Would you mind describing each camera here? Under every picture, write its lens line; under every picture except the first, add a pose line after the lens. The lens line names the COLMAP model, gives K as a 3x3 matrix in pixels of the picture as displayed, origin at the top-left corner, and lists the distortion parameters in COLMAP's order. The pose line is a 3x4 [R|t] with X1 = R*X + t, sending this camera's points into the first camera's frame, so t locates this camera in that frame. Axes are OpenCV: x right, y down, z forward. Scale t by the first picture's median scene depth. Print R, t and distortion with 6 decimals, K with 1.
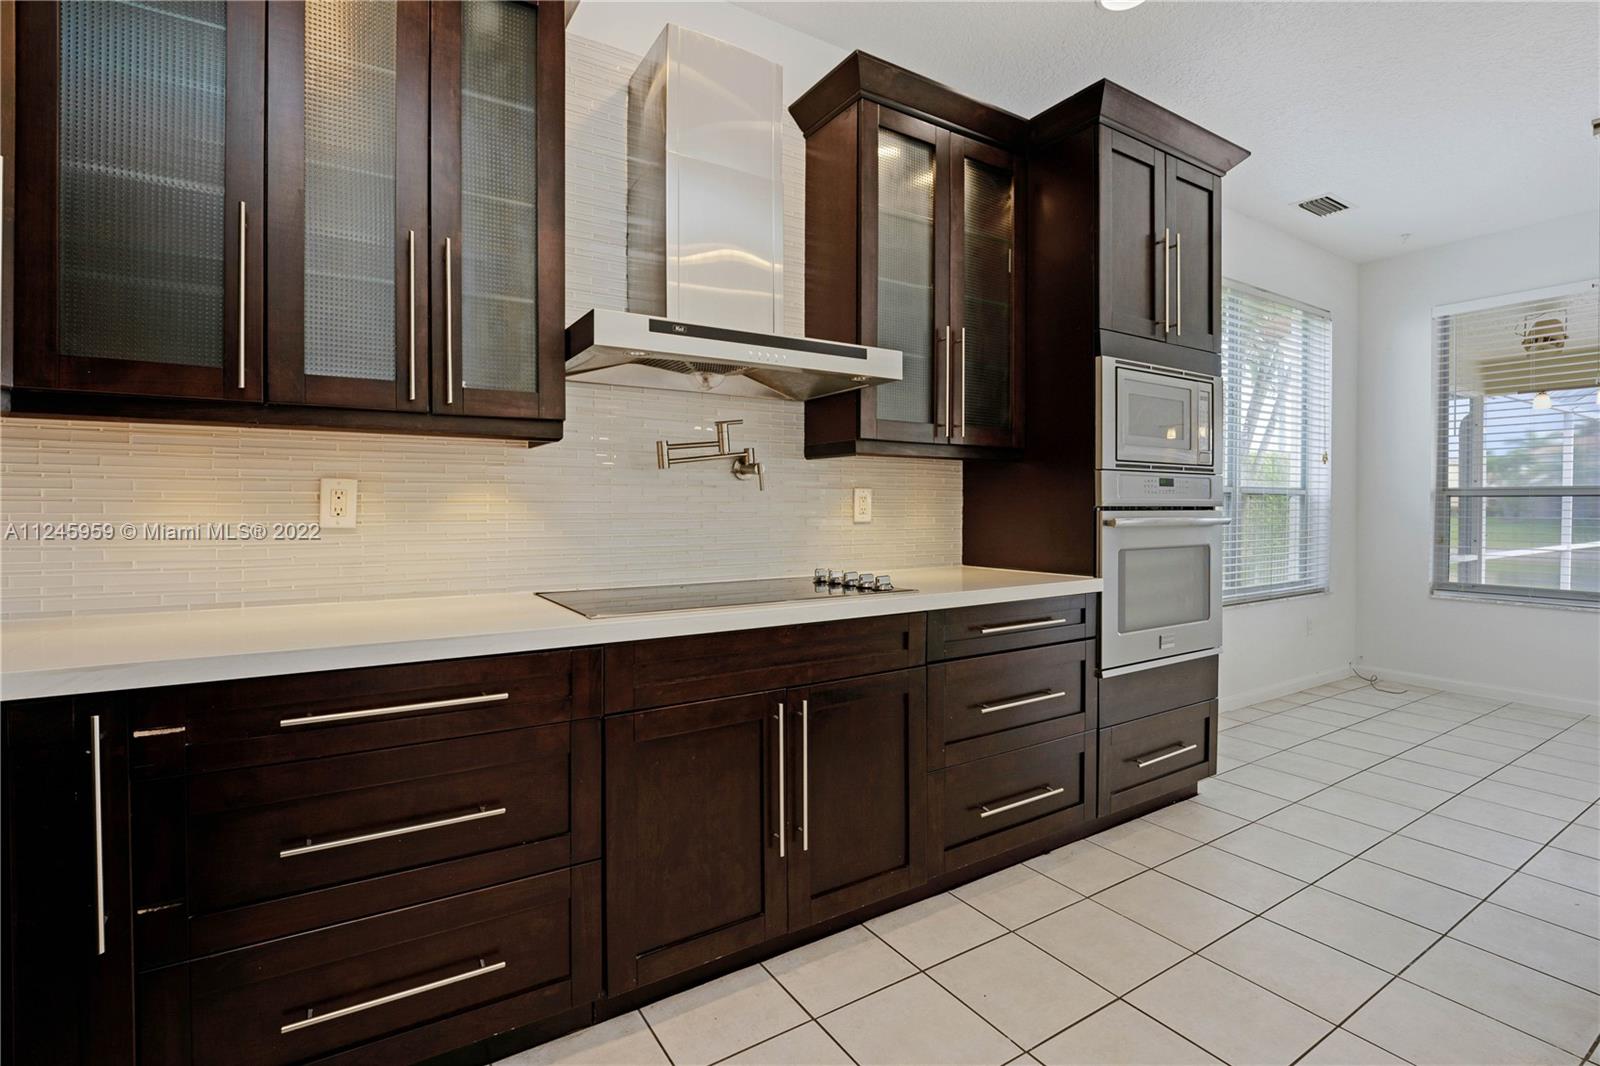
lens RADIAL K [[730.2, 0, 783.1], [0, 730.2, 511.3], [0, 0, 1]] dist [-0.015234, -0.000896]
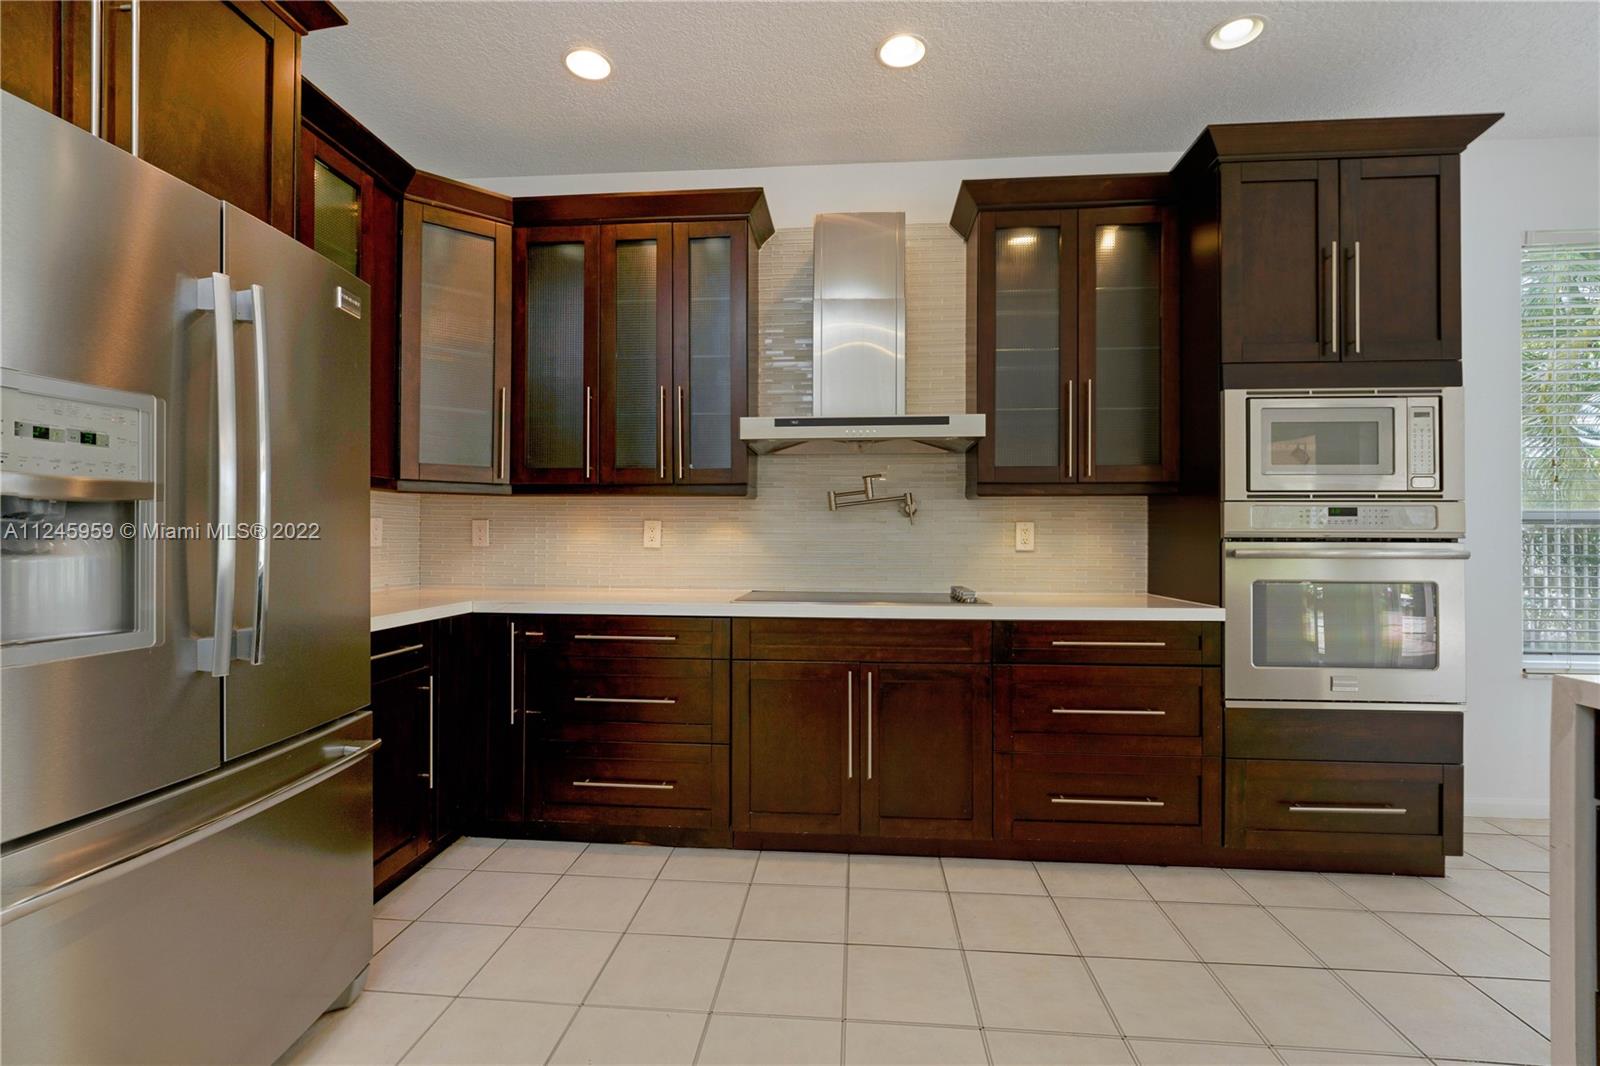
lens RADIAL K [[713.2, 0, 798.6], [0, 713.2, 529.4], [0, 0, 1]] dist [-0.001842, -0.004071]
pose [[0.801407, -0.004003, -0.598106, 0.555673], [-0.007589, 0.999829, -0.016860, 0.003168], [0.598071, 0.018051, 0.801240, -0.152393]]
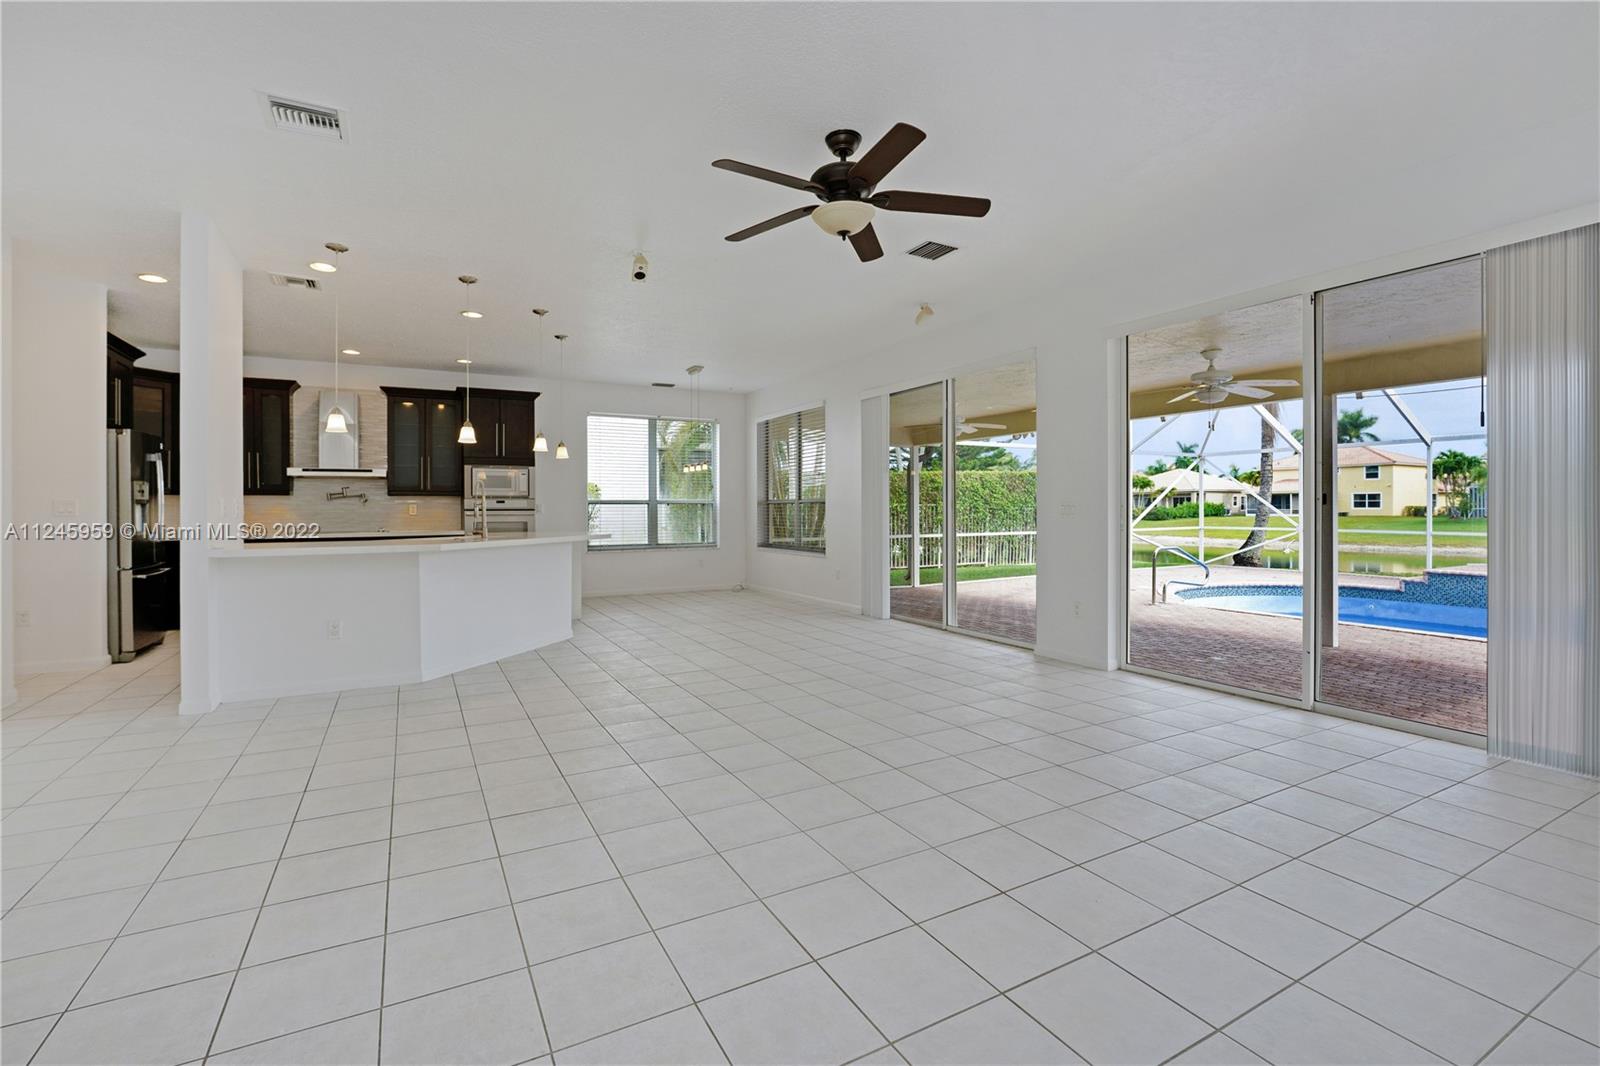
lens RADIAL K [[697.4, 0, 794.4], [0, 697.4, 511.0], [0, 0, 1]] dist [-0.009133, -0.000110]
pose [[0.998131, -0.006558, -0.060755, 2.177854], [0.006276, 0.999969, -0.004837, 0.026205], [0.060785, 0.004447, 0.998141, -2.158550]]
